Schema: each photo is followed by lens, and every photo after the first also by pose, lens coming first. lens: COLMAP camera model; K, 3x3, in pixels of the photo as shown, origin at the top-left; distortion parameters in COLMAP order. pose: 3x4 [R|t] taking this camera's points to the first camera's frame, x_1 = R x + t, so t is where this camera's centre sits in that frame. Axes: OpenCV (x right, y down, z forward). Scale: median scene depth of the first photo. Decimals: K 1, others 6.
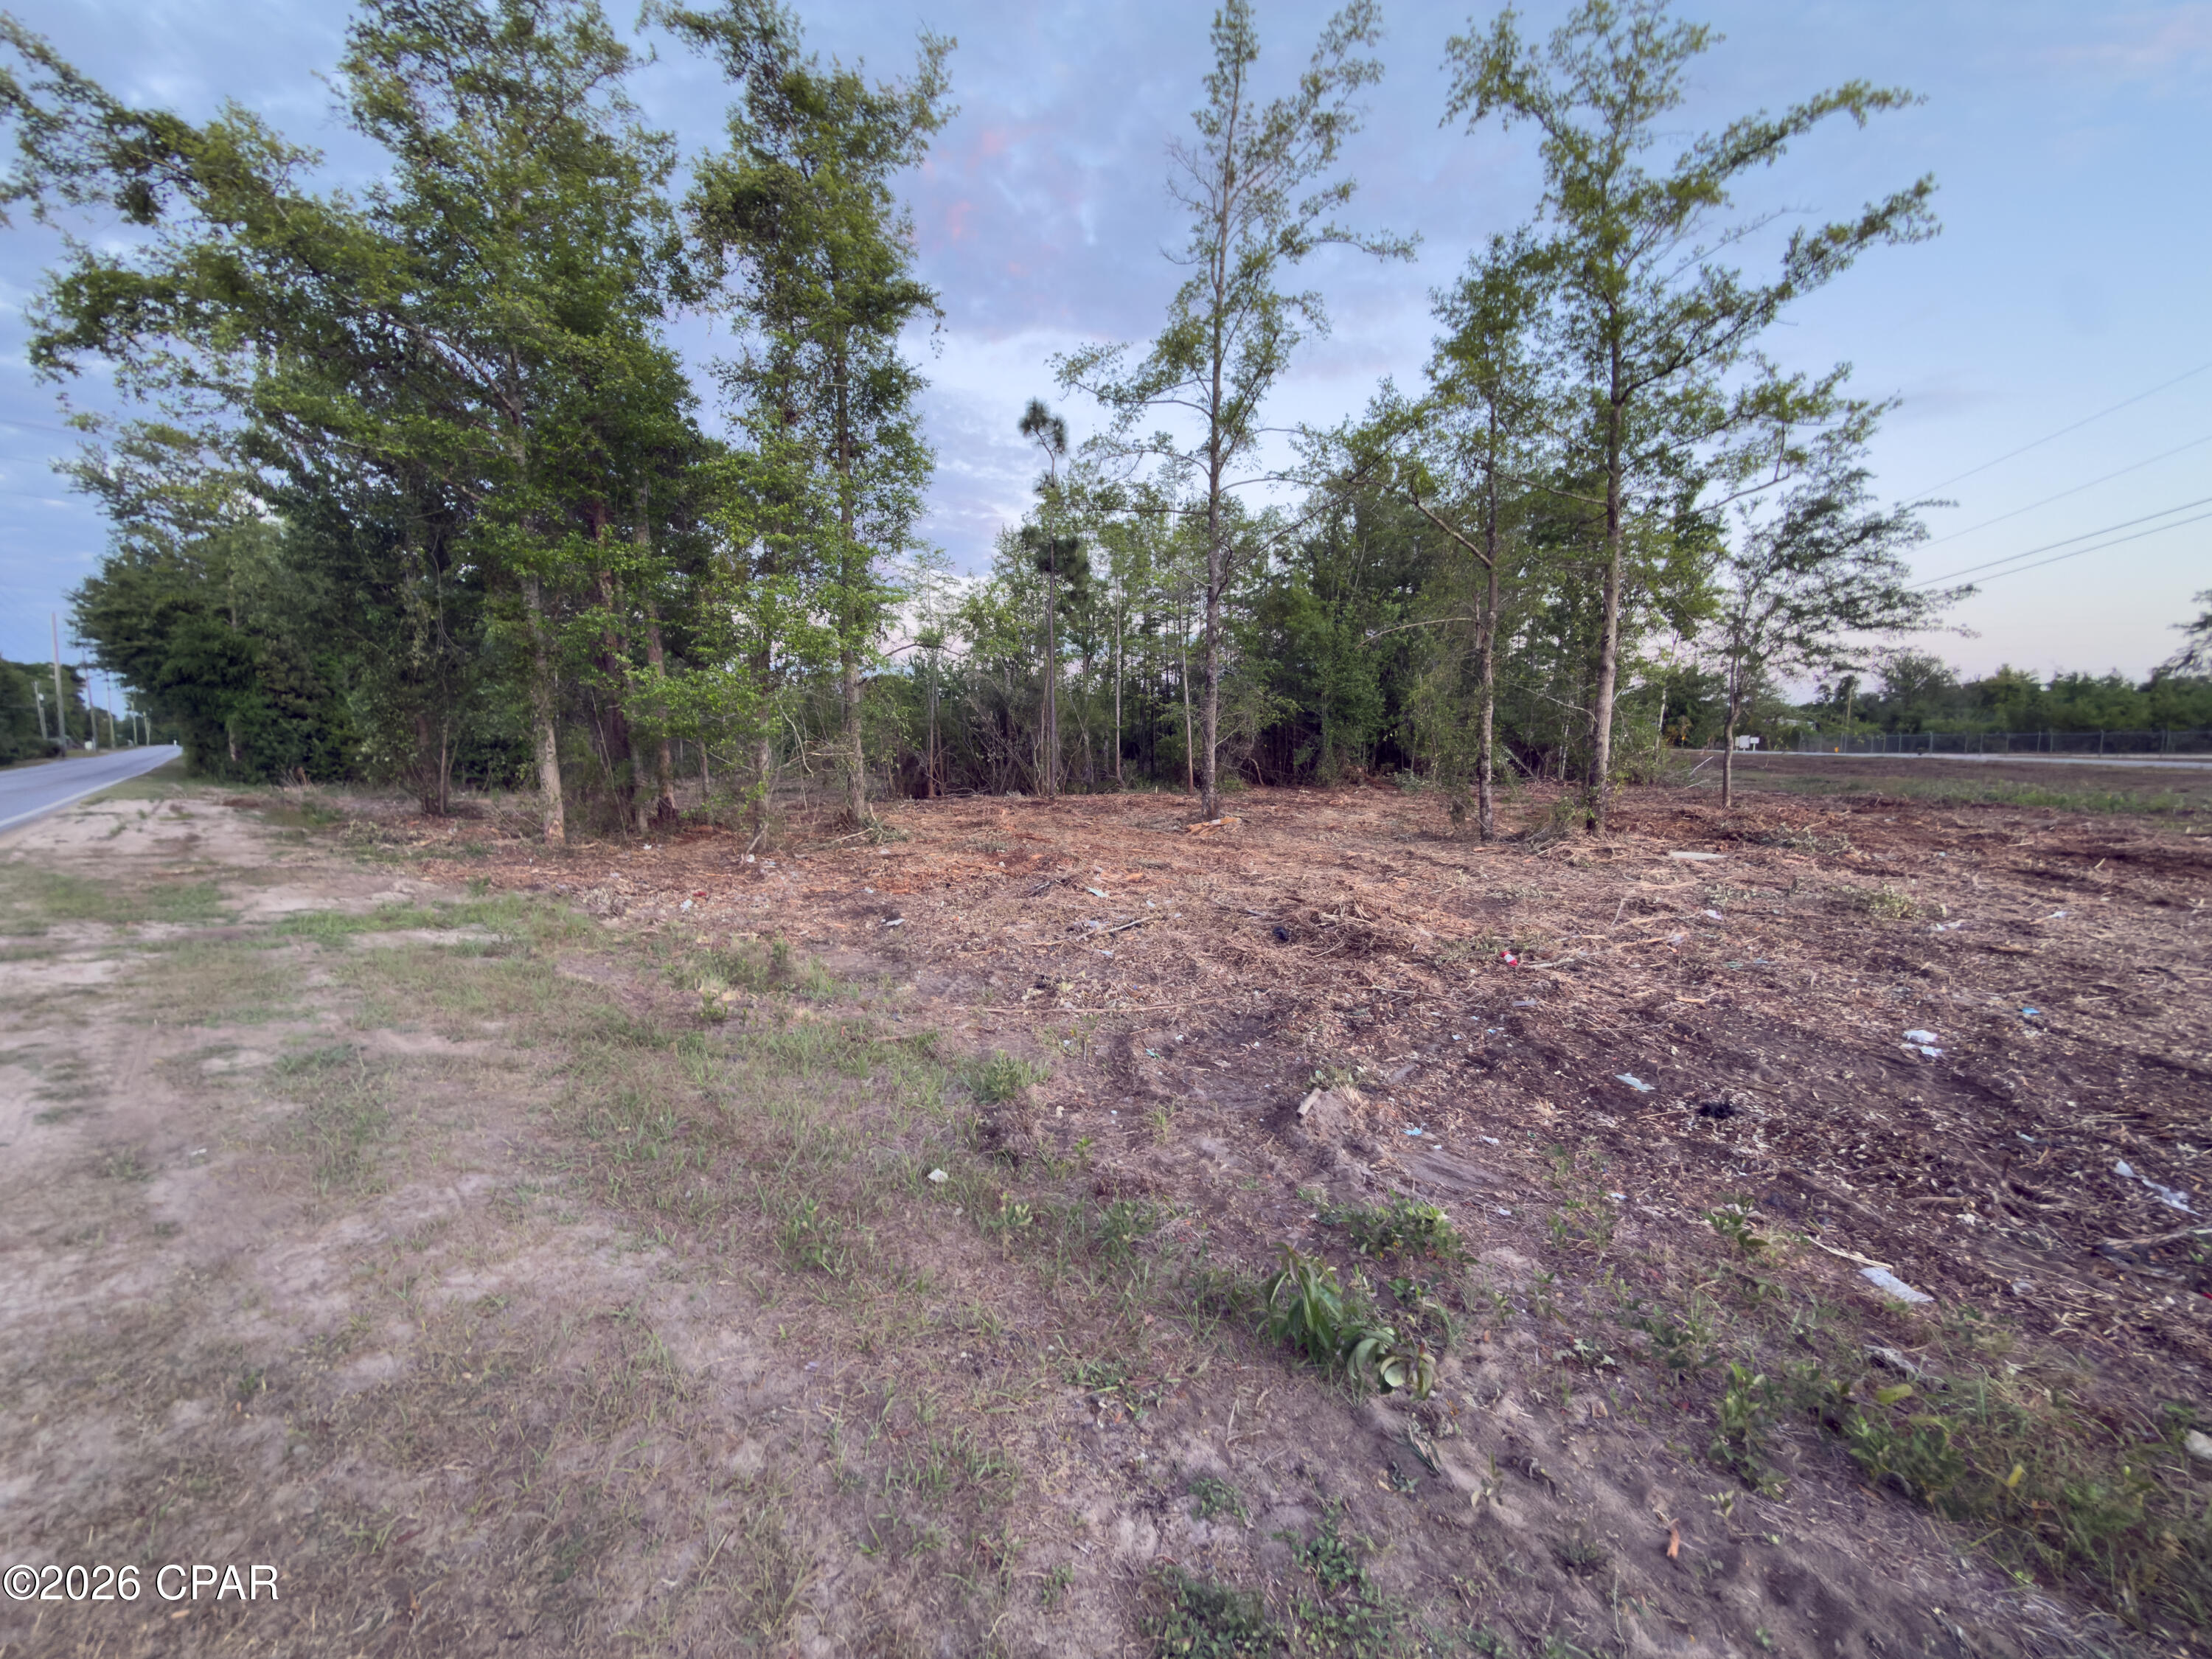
lens RADIAL K [[880.8, 0, 1106.0], [0, 880.8, 829.5], [0, 0, 1]] dist [-0.000337, 0.000242]
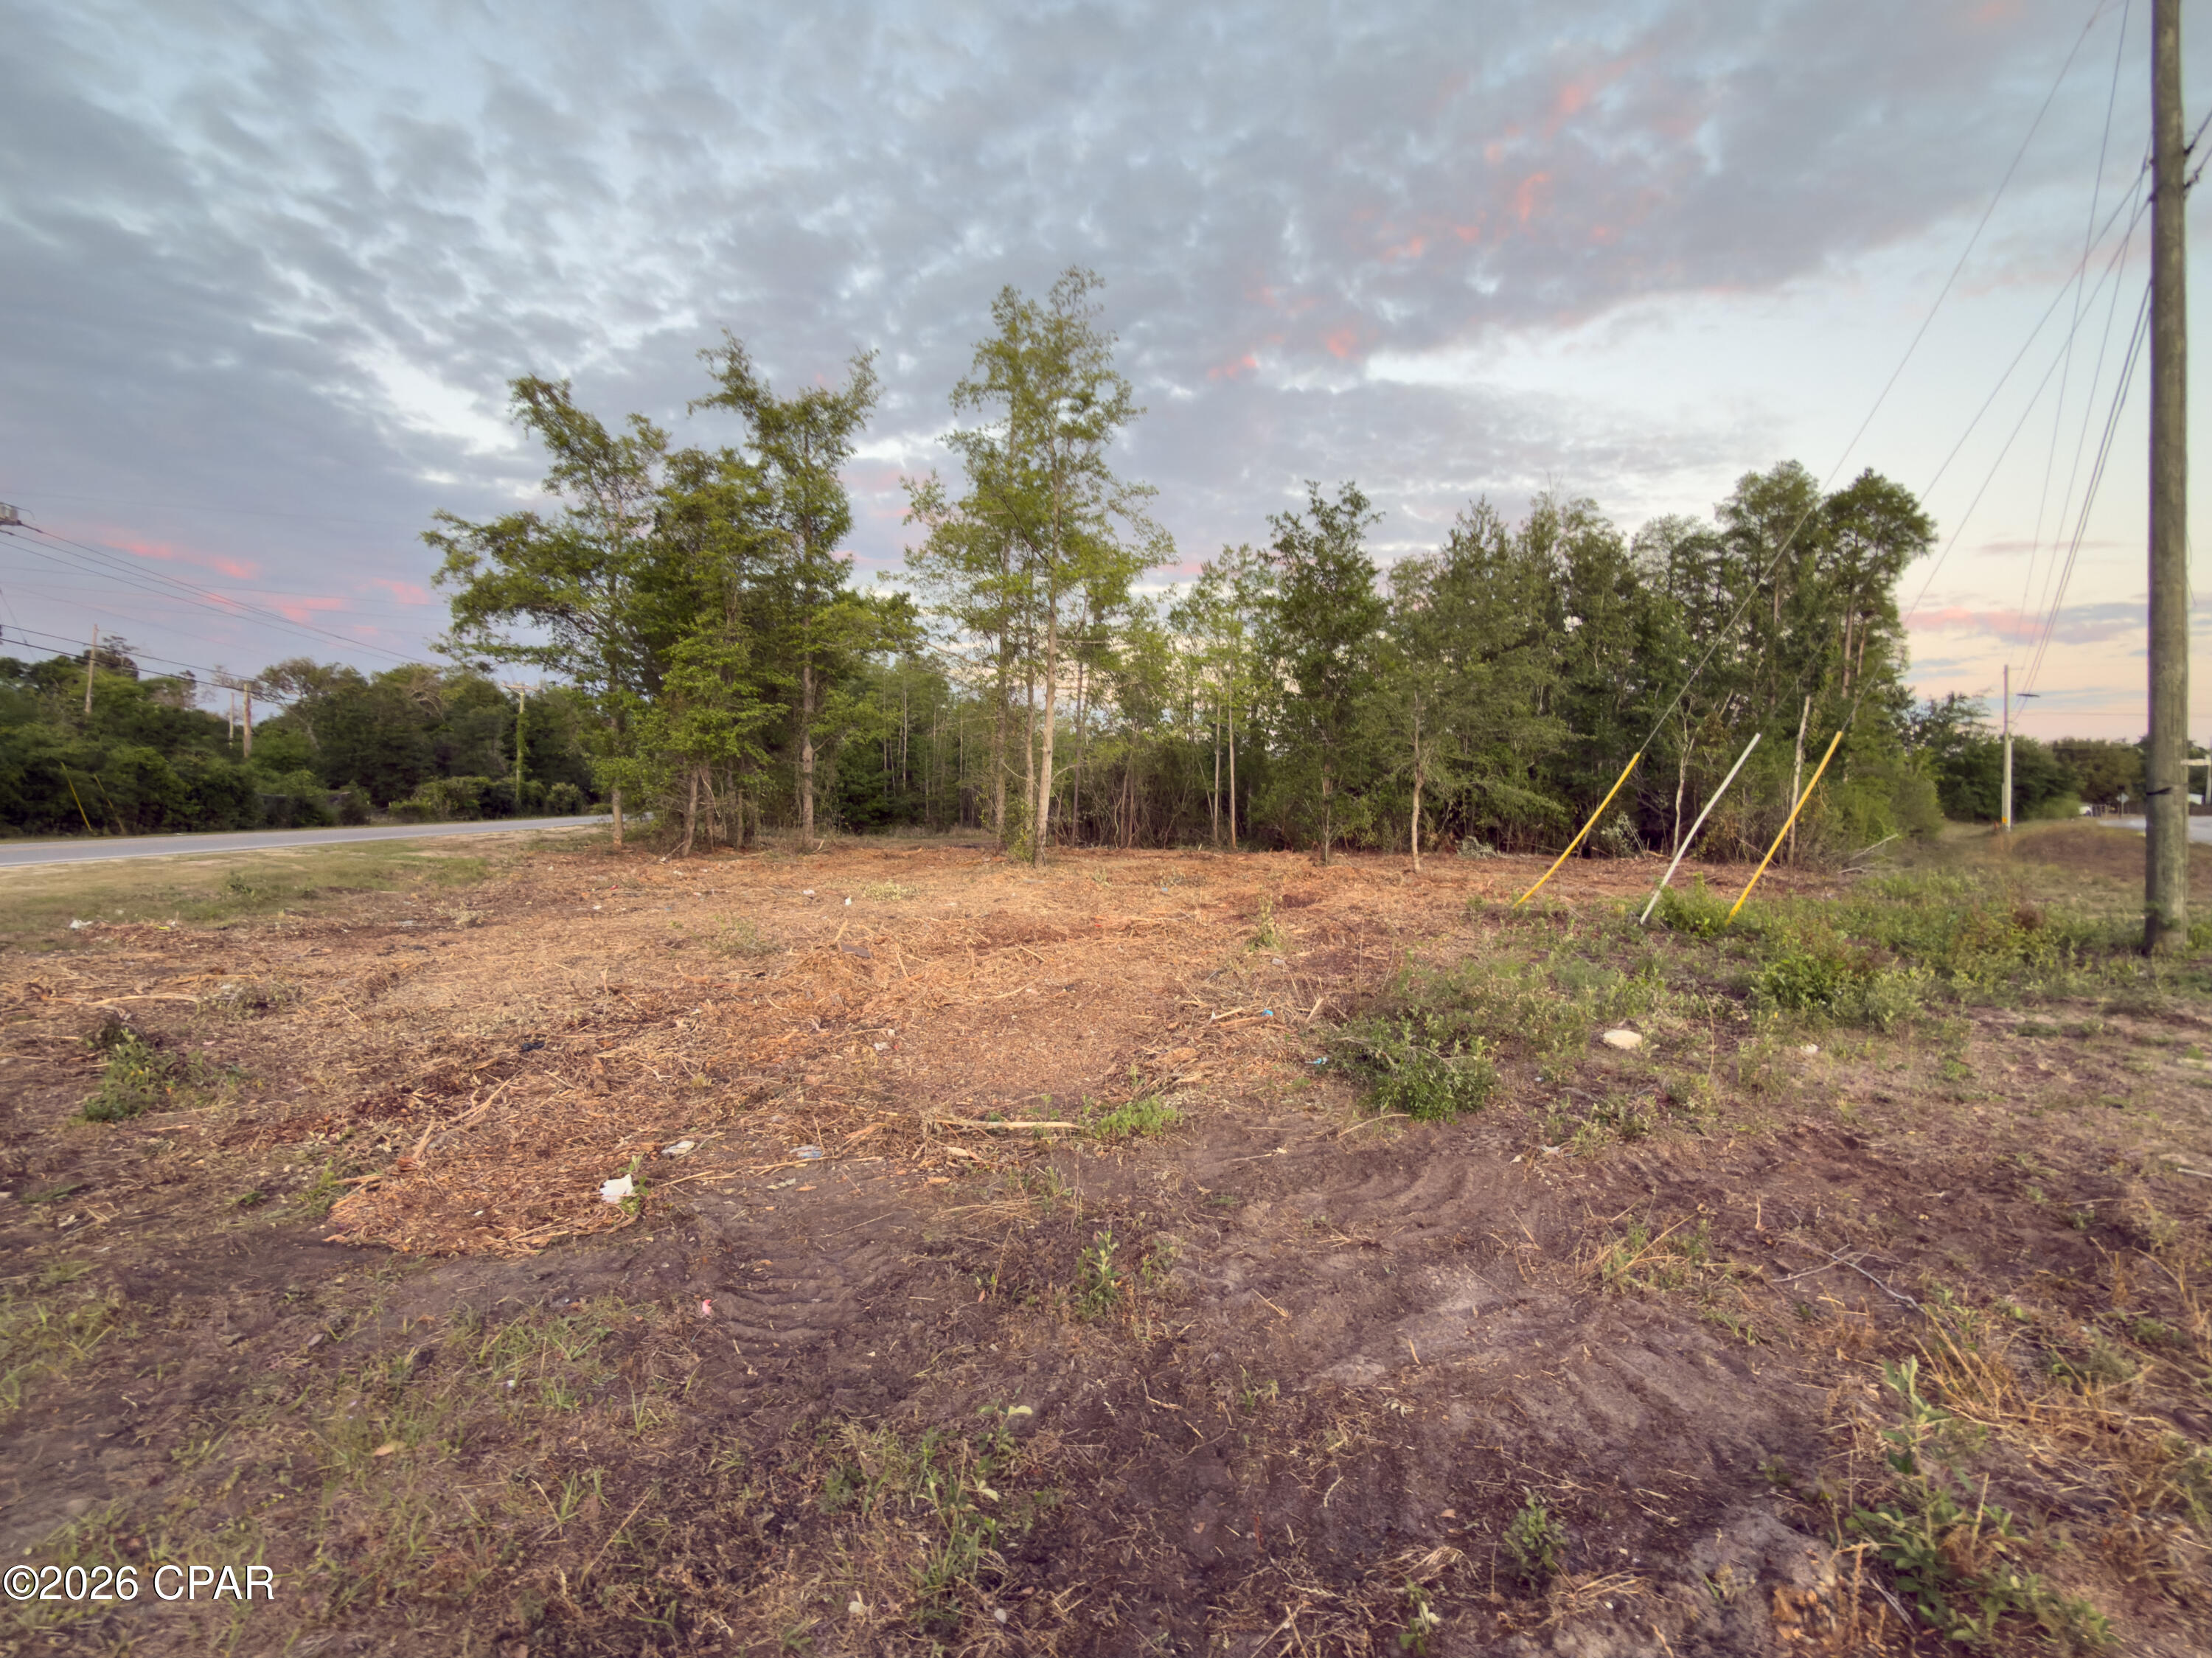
lens RADIAL K [[1000.4, 0, 1106.0], [0, 1000.4, 829.0], [0, 0, 1]] dist [-0.001586, -0.000202]
pose [[0.855233, 0.029507, -0.517403, 1.533078], [-0.067999, 0.996135, -0.055590, 0.025375], [0.513763, 0.082725, 0.853934, -0.320969]]
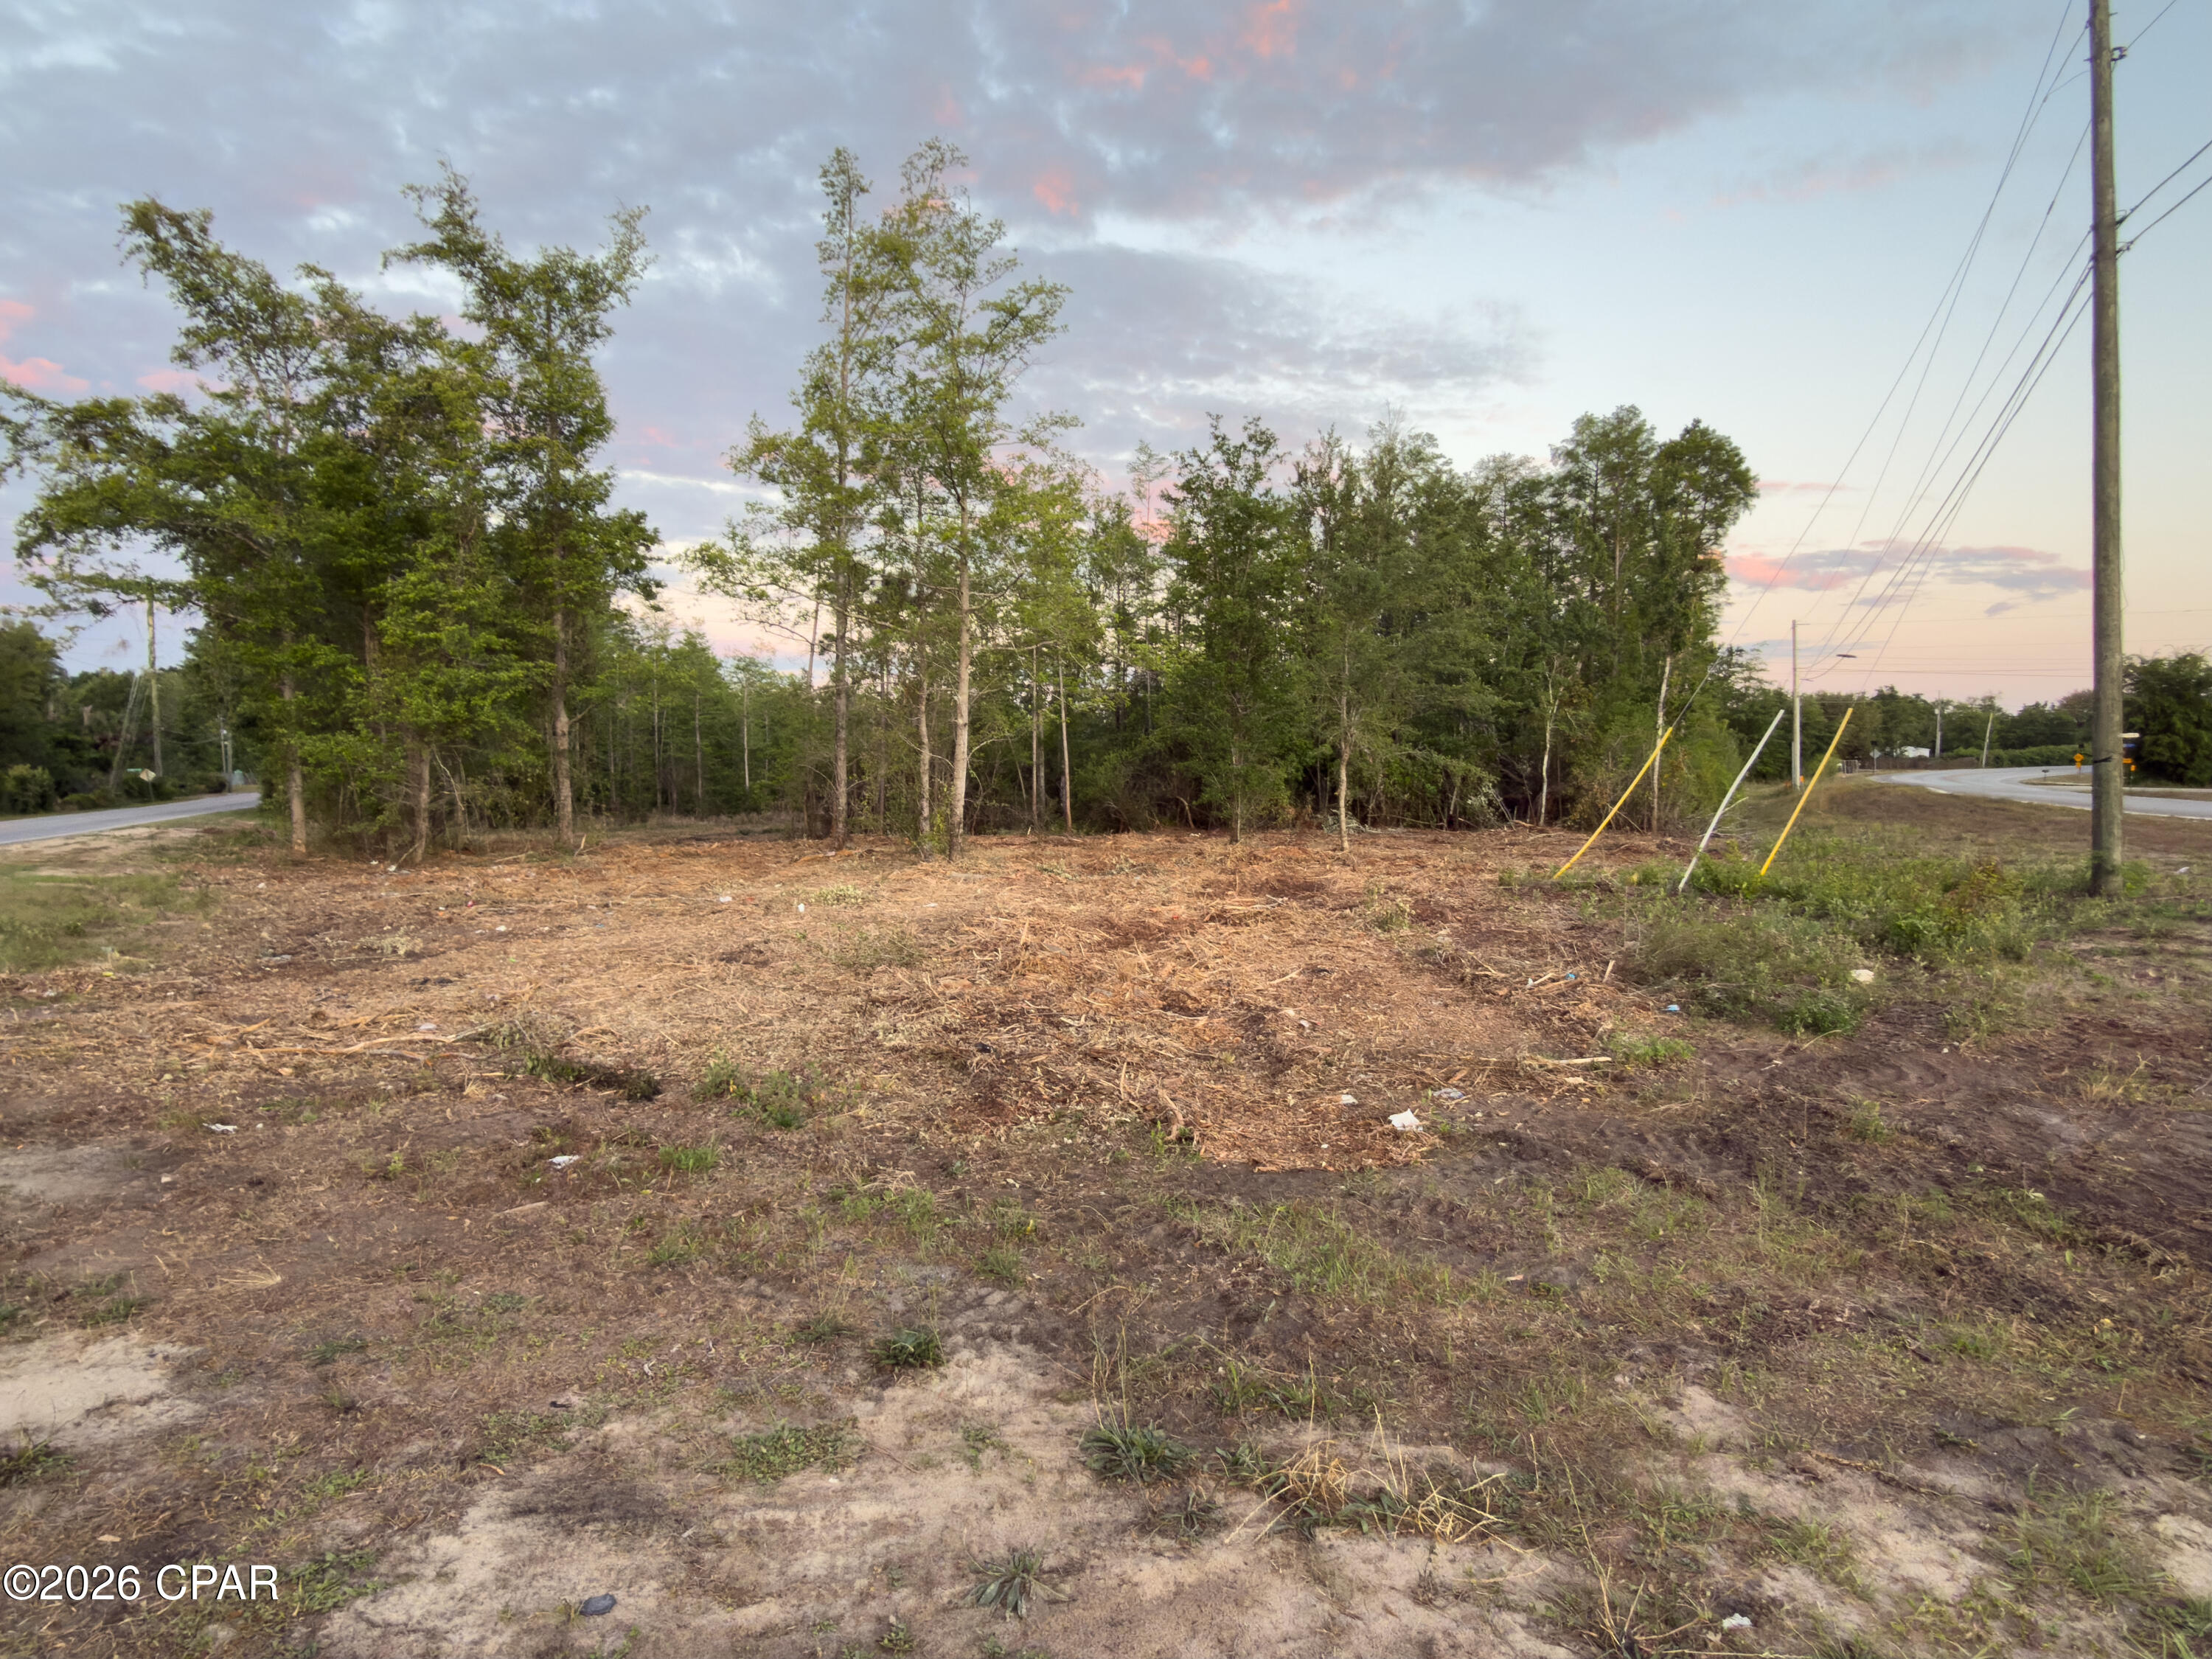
lens RADIAL K [[1260.5, 0, 1106.0], [0, 1260.5, 829.5], [0, 0, 1]] dist [-0.002090, 0.002509]
pose [[0.959602, 0.011155, -0.281140, 1.283643], [-0.026272, 0.998401, -0.050058, 0.044981], [0.280132, 0.055422, 0.958360, -0.607952]]
